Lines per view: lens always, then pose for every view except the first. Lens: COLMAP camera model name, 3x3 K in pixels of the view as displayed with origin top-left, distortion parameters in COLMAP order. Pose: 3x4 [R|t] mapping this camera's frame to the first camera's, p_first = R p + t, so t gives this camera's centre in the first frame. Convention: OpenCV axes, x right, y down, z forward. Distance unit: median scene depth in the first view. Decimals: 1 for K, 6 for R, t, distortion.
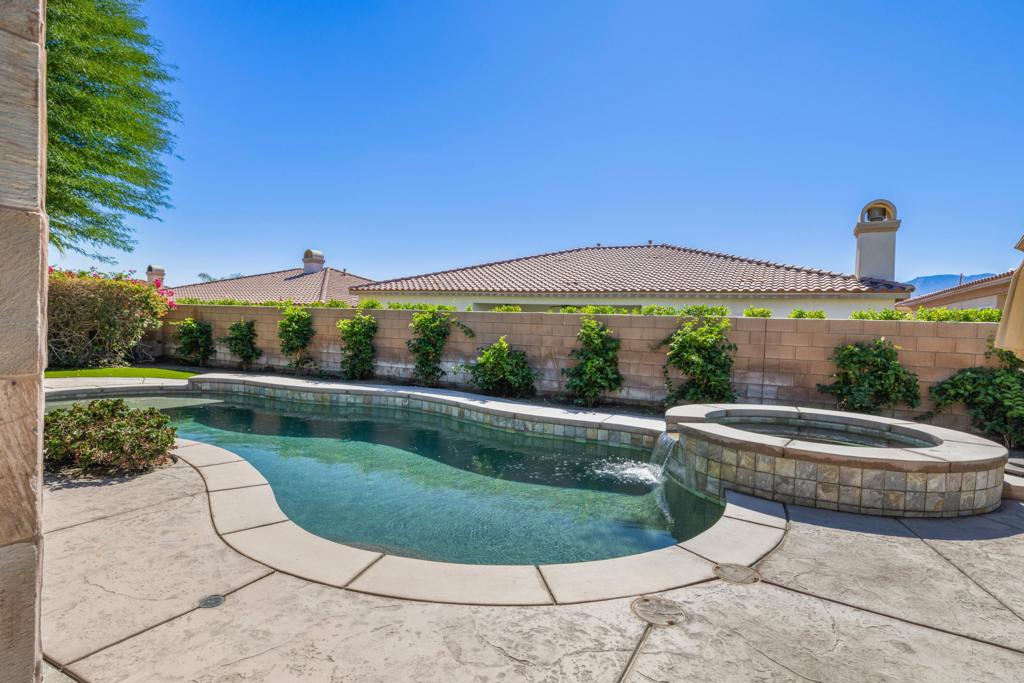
lens RADIAL K [[524.7, 0, 498.7], [0, 524.7, 345.8], [0, 0, 1]] dist [0.002634, 0.000355]
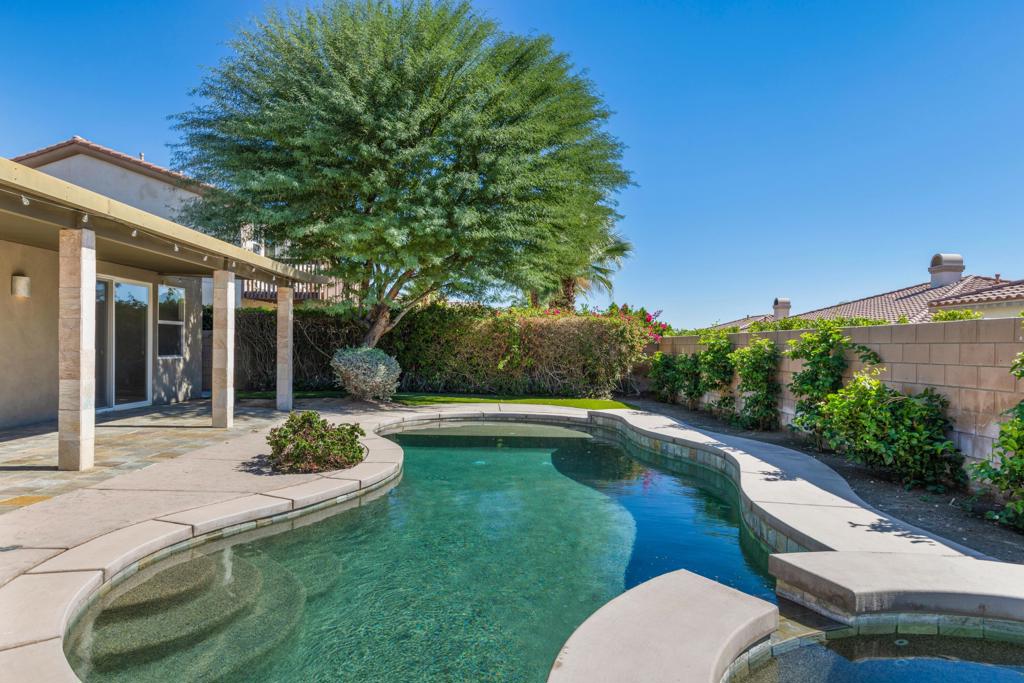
lens RADIAL K [[611.7, 0, 506.2], [0, 611.7, 366.8], [0, 0, 1]] dist [0.003948, -0.005007]
pose [[0.465259, 0.000125, -0.885175, 0.347431], [-0.030679, 0.999401, -0.015984, 0.002251], [0.884643, 0.034593, 0.464984, 0.333935]]
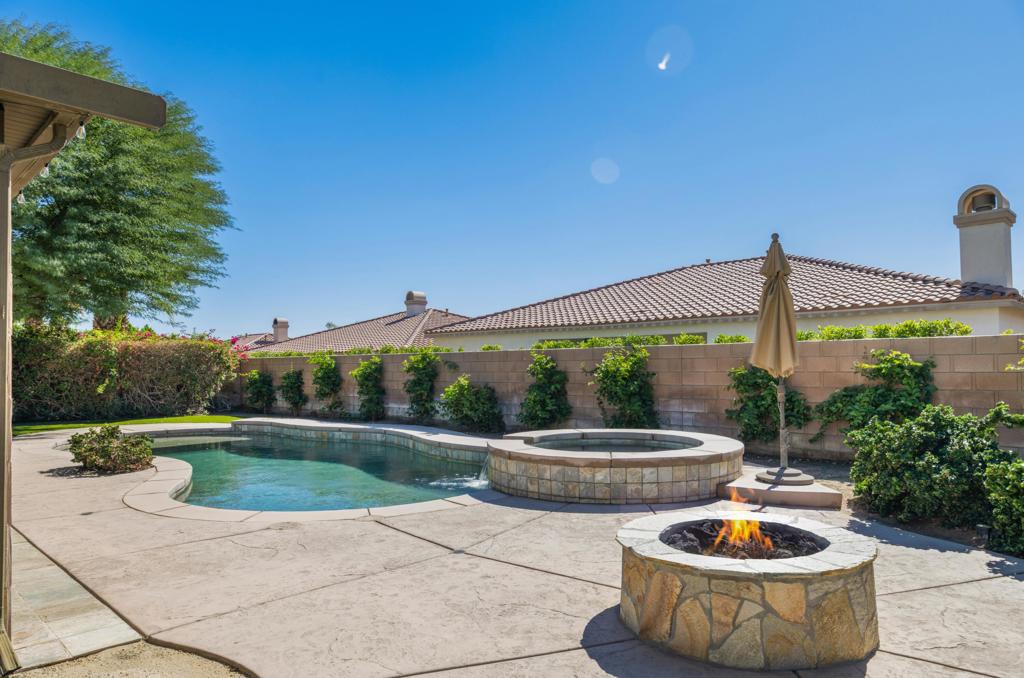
lens RADIAL K [[650.4, 0, 495.4], [0, 650.4, 367.5], [0, 0, 1]] dist [-0.003989, -0.000671]
pose [[0.955138, -0.045226, -0.292687, 0.403518], [0.034599, 0.998544, -0.041386, 0.021960], [0.294132, 0.029403, 0.955312, -0.218179]]
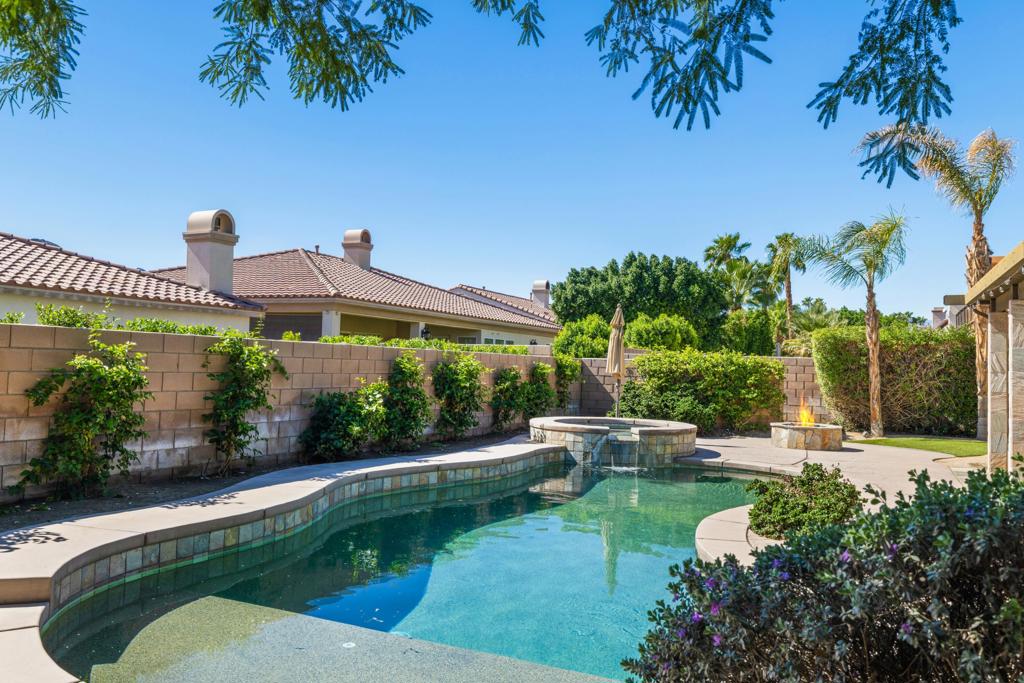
lens RADIAL K [[812.5, 0, 518.4], [0, 812.5, 343.1], [0, 0, 1]] dist [0.009636, -0.010459]
pose [[-0.067057, -0.010849, 0.997690, -1.047353], [0.002406, 0.999936, 0.011035, -0.071513], [-0.997746, 0.003141, -0.067026, 0.769890]]
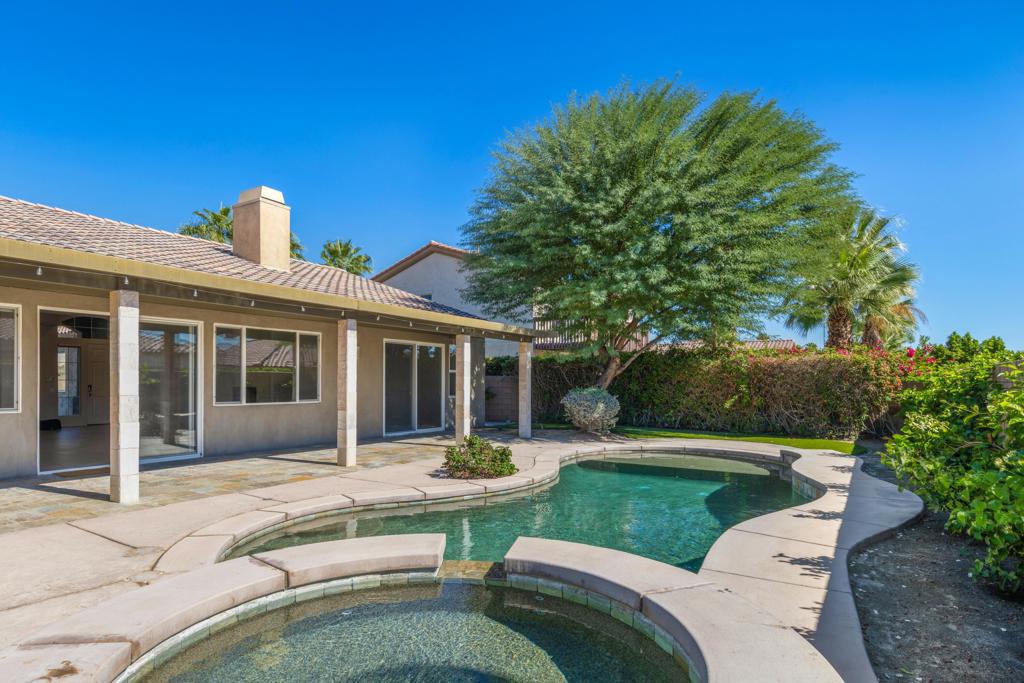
lens RADIAL K [[563.6, 0, 514.2], [0, 563.6, 386.6], [0, 0, 1]] dist [0.003323, 0.001074]
pose [[-0.054961, -0.029231, -0.998061, 0.504011], [-0.042998, 0.998713, -0.026883, -0.007178], [0.997562, 0.041437, -0.056147, 0.549880]]
